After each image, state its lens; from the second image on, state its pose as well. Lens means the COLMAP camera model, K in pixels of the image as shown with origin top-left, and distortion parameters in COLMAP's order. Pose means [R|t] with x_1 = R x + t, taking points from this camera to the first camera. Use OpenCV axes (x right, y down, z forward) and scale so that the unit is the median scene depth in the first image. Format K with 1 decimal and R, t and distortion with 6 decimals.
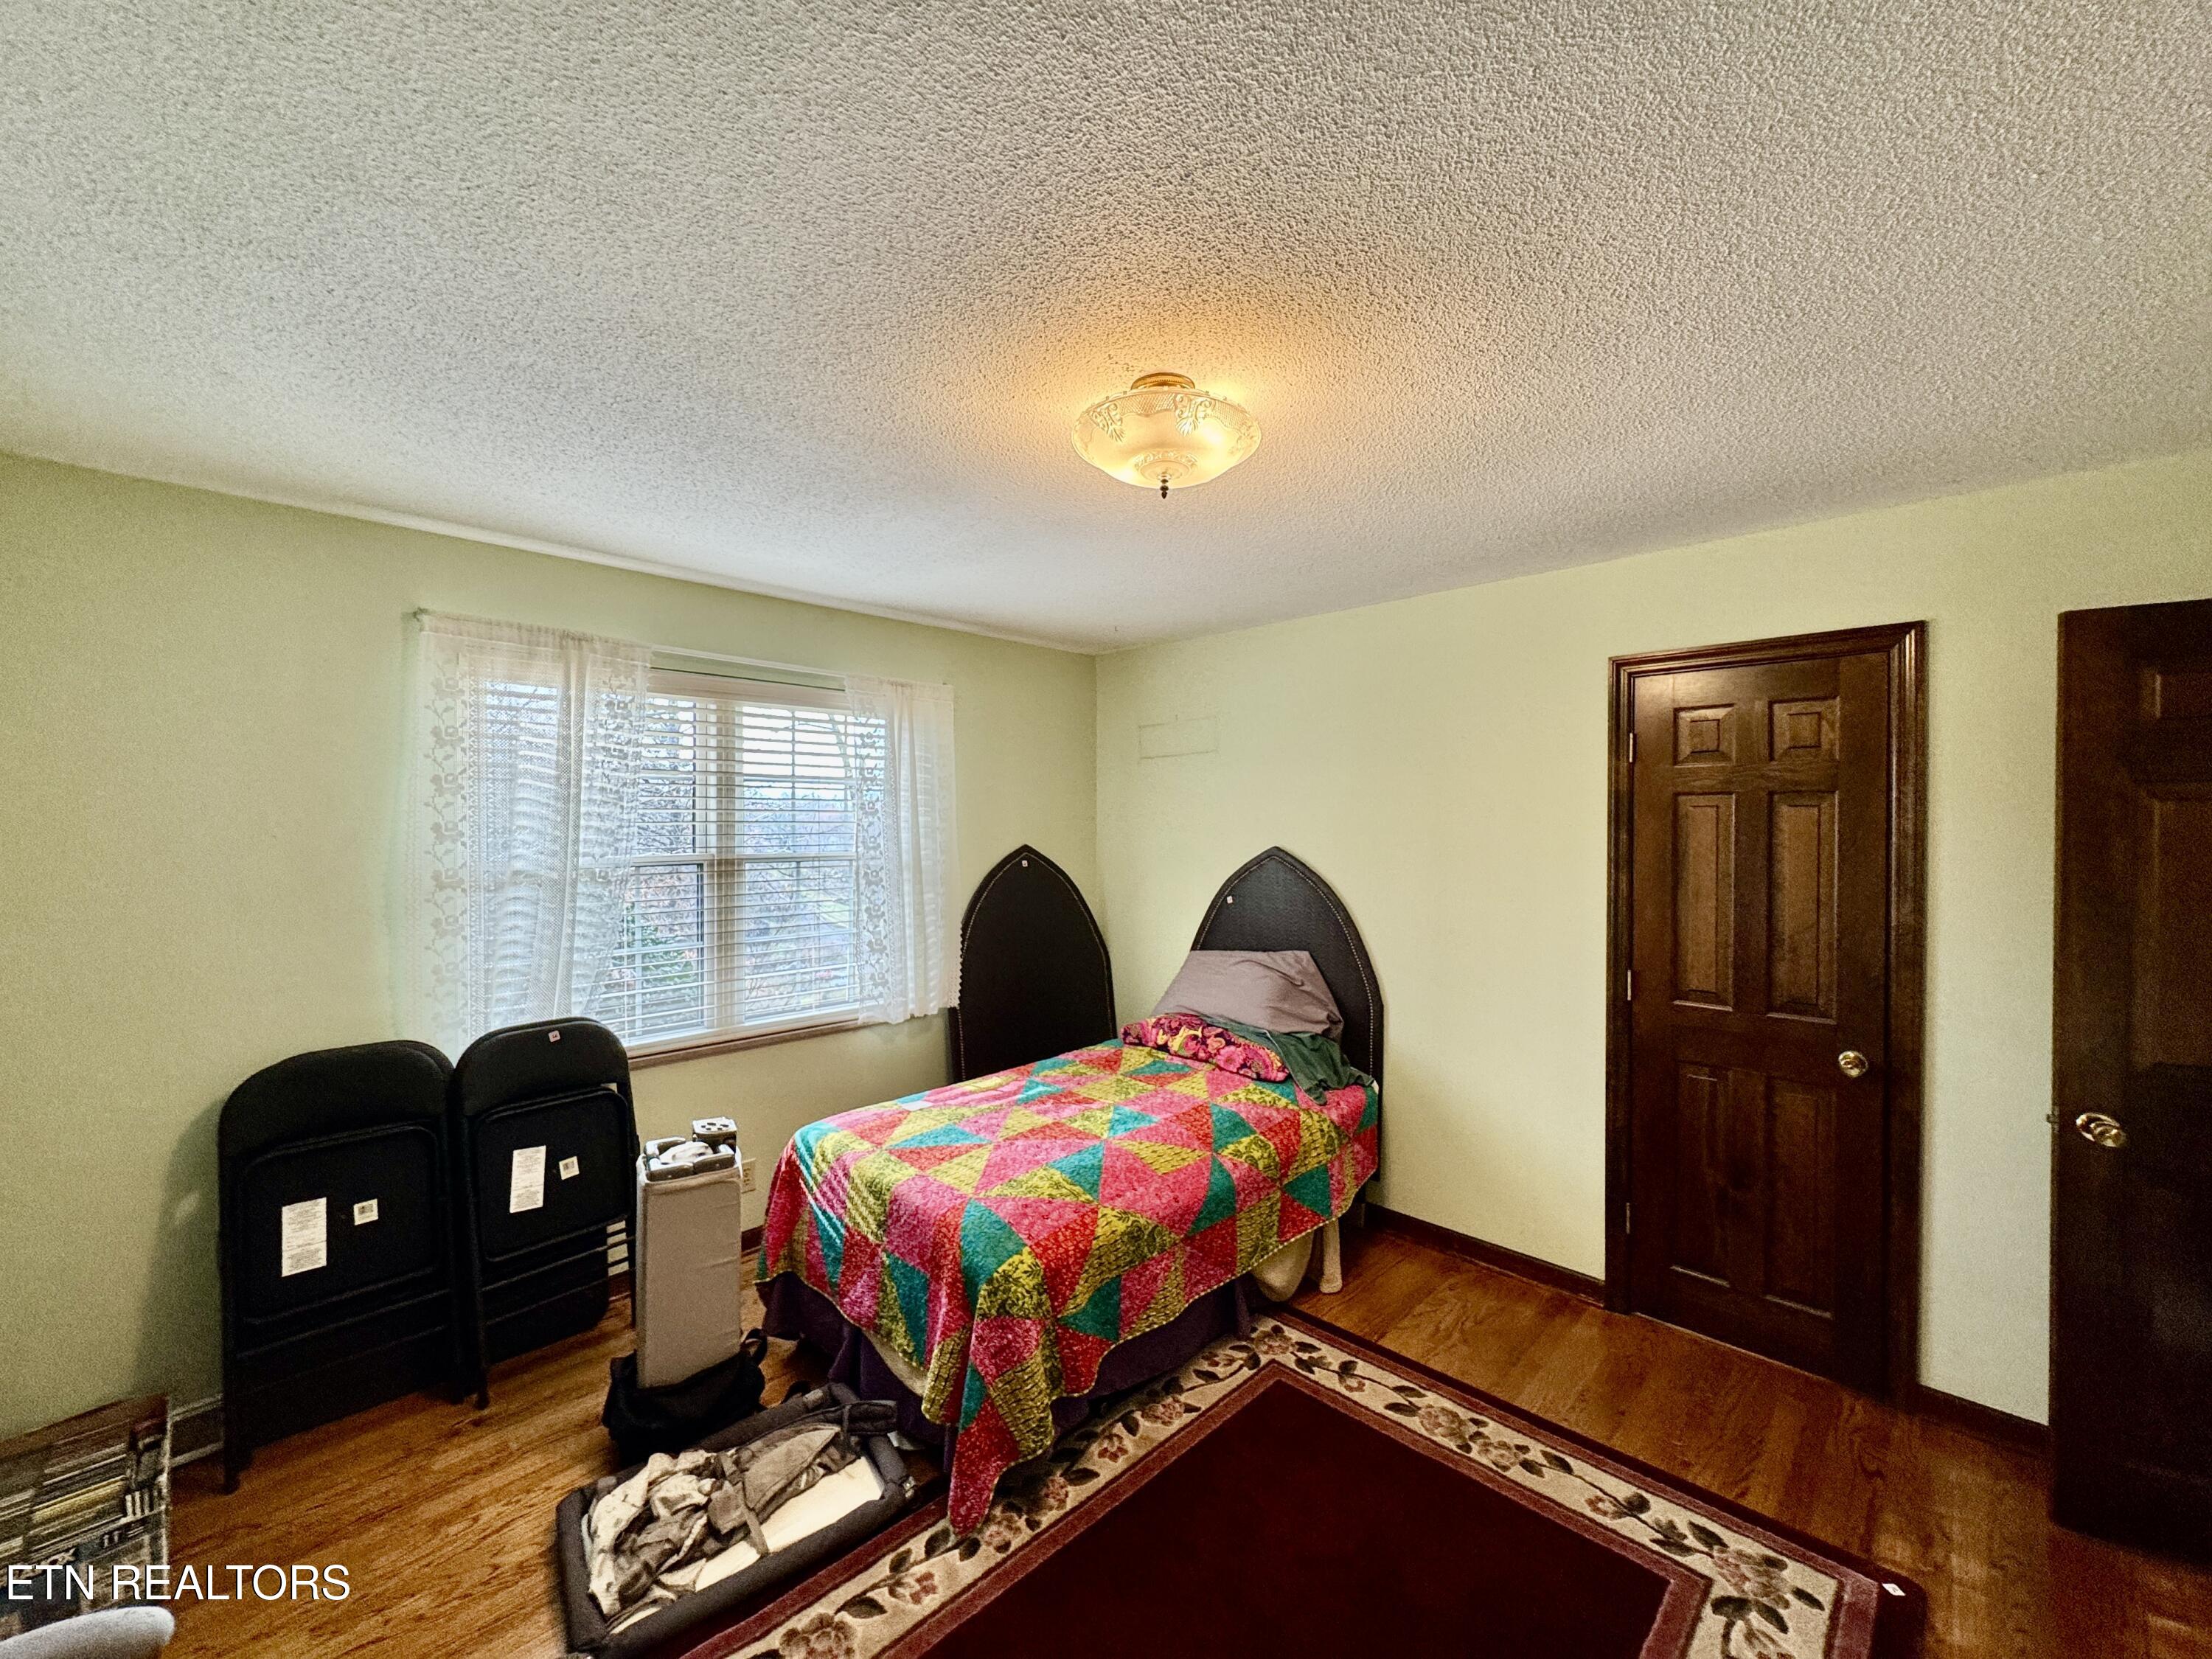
lens RADIAL K [[892.8, 0, 1137.9], [0, 892.8, 828.2], [0, 0, 1]] dist [-0.000114, -0.000004]
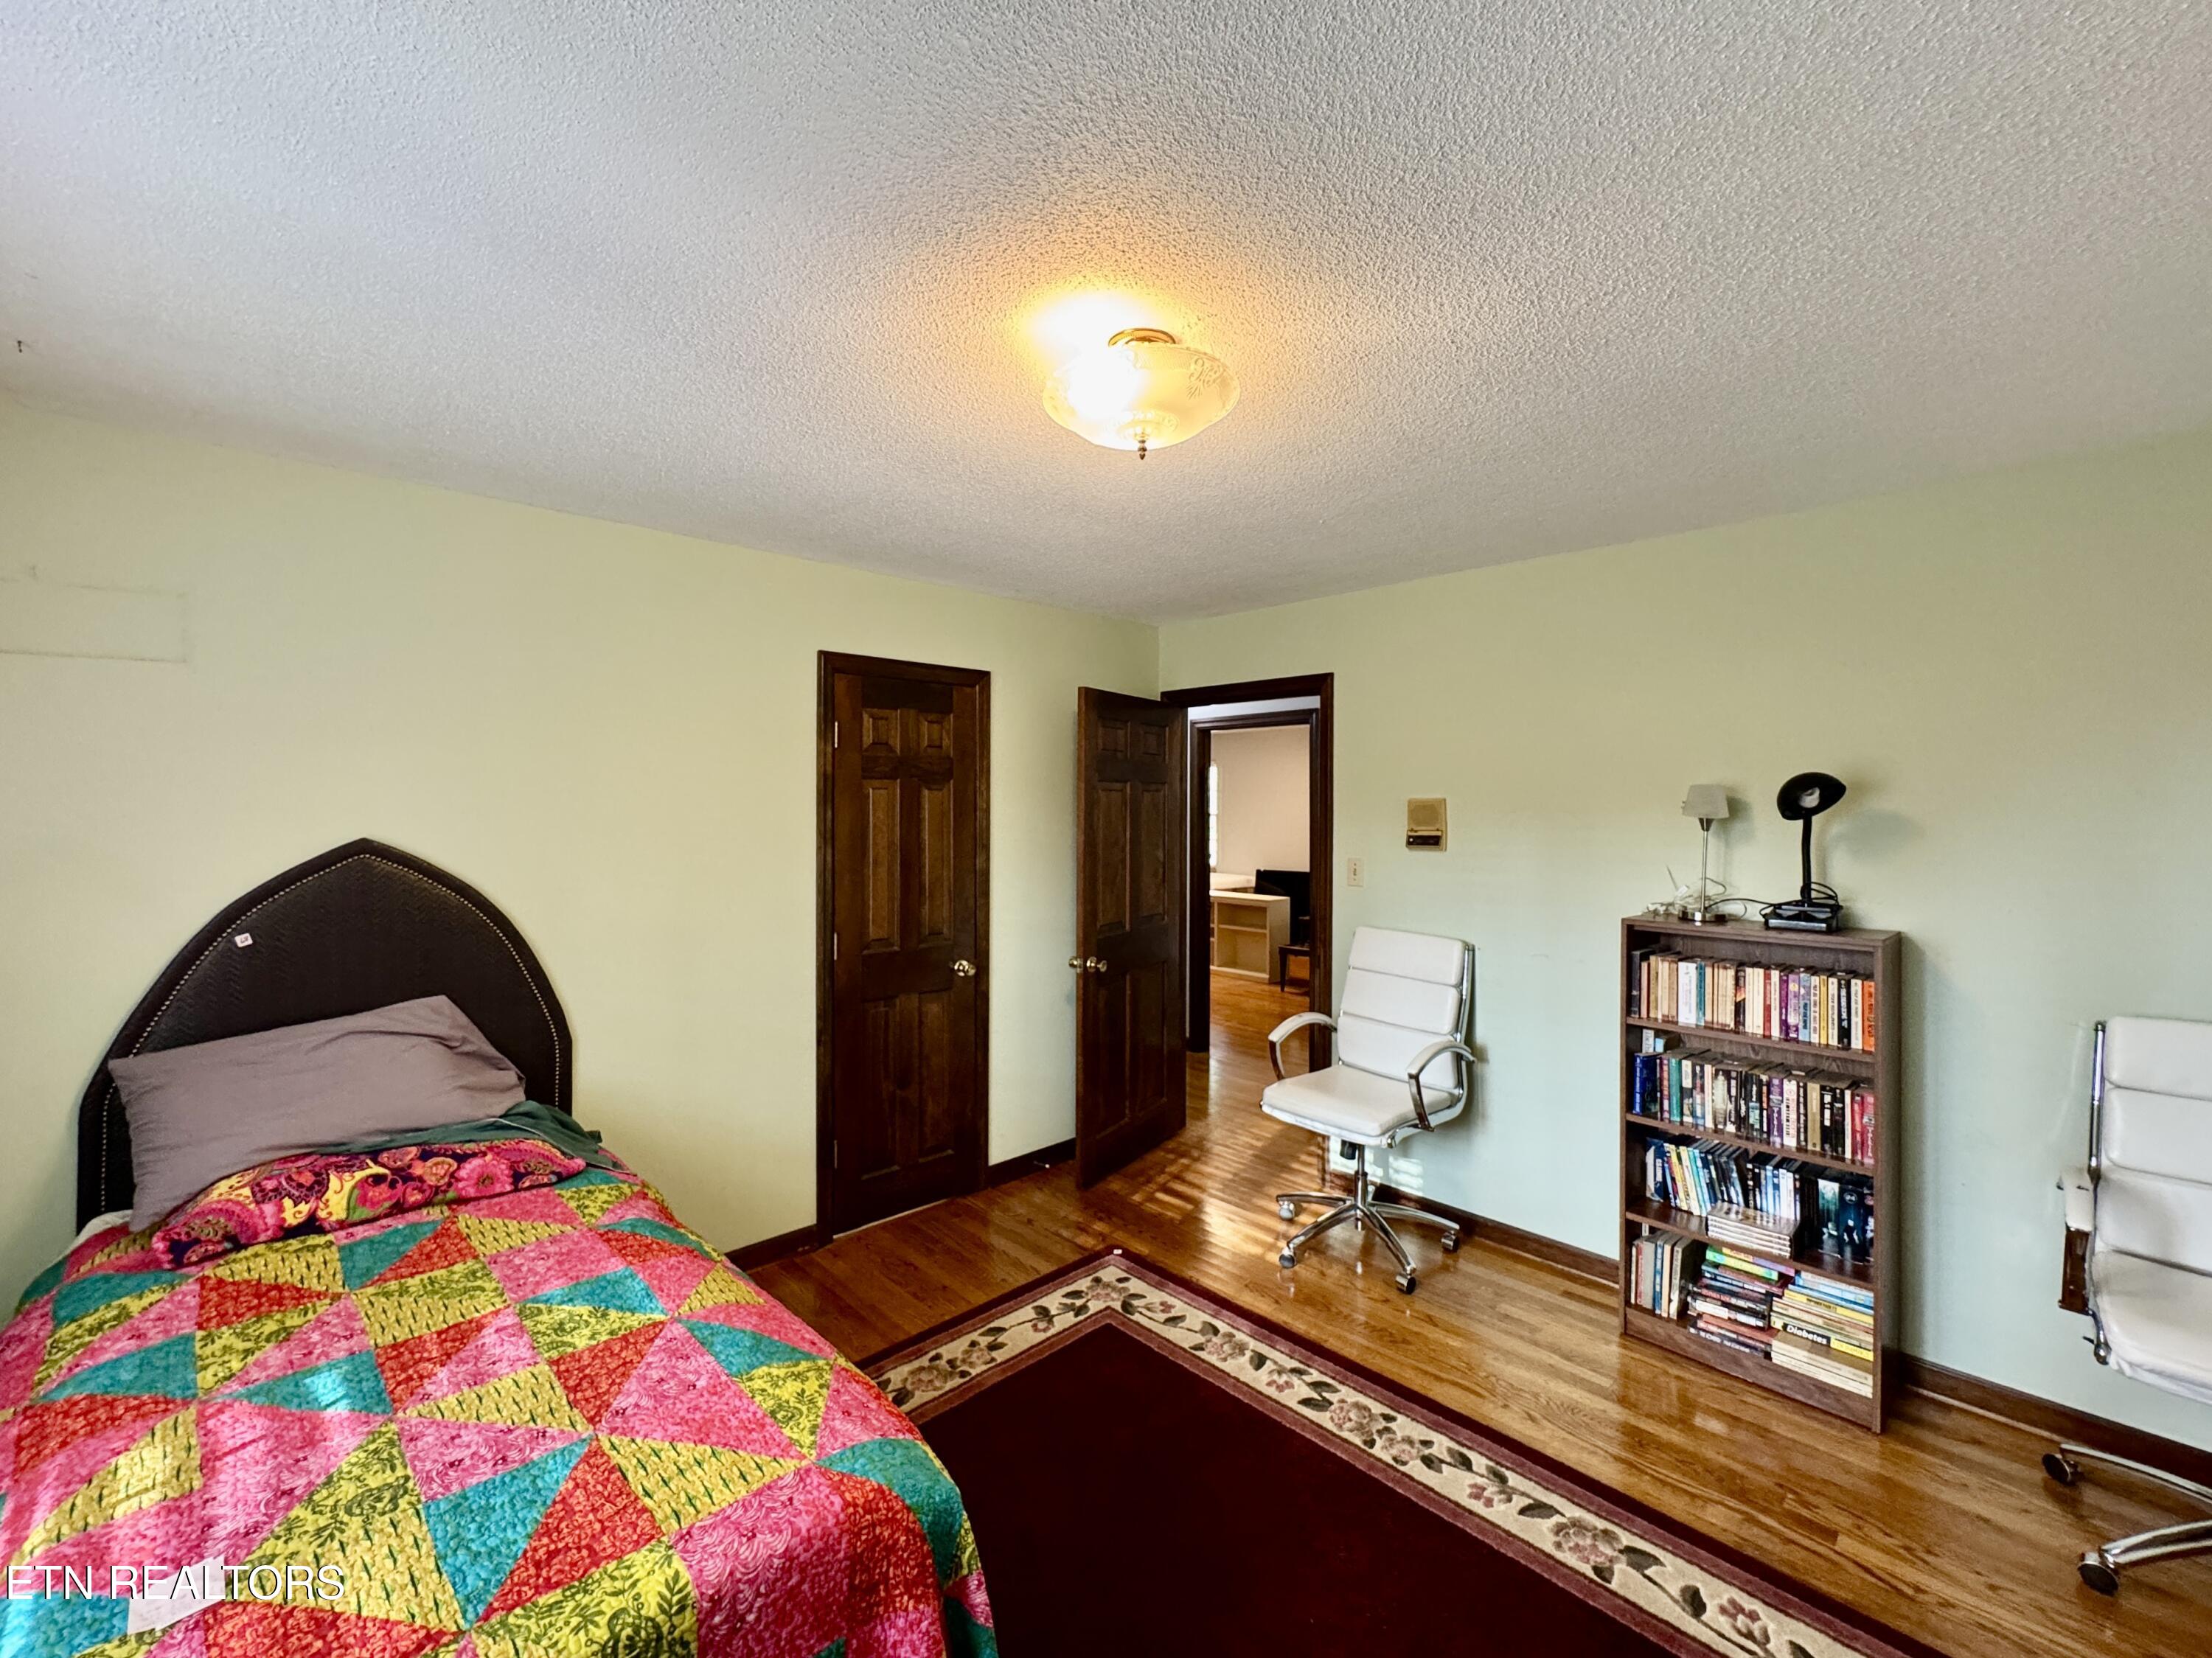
lens RADIAL K [[906.9, 0, 1104.2], [0, 906.9, 813.1], [0, 0, 1]] dist [-0.000549, -0.000124]
pose [[0.049926, -0.005168, 0.998740, -0.591502], [0.007000, 0.999964, 0.004825, 0.005696], [-0.998728, 0.006750, 0.049961, 0.629460]]
